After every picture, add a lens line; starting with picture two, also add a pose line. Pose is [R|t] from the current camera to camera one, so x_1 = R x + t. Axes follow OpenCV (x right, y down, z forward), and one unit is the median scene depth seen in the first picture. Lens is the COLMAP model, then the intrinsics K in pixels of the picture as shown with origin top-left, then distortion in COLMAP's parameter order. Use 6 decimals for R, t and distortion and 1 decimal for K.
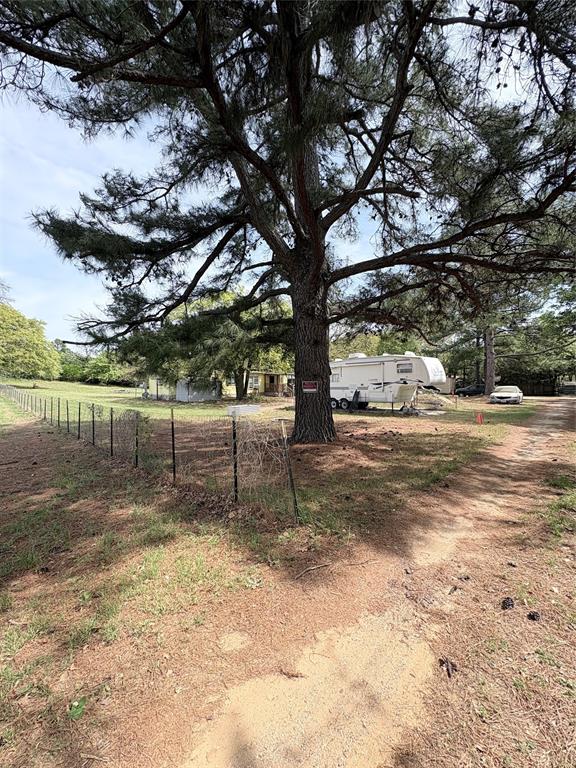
lens RADIAL K [[308.8, 0, 287.8], [0, 308.8, 386.1], [0, 0, 1]] dist [-0.002210, 0.000227]
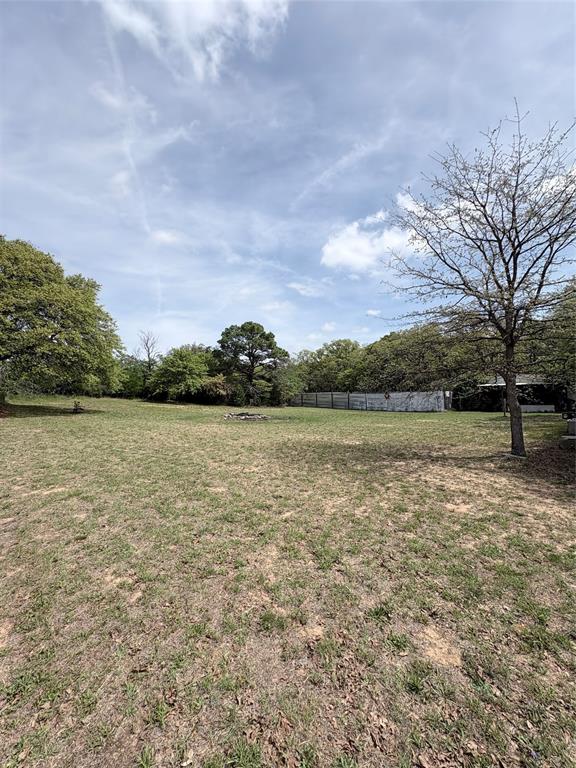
lens RADIAL K [[308.8, 0, 284.9], [0, 308.8, 381.7], [0, 0, 1]] dist [-0.002210, 0.000227]
pose [[0.995639, -0.027574, -0.089119, -2.343420], [0.022891, 0.998324, -0.053147, -0.045531], [0.090435, 0.050875, 0.994602, 2.828230]]
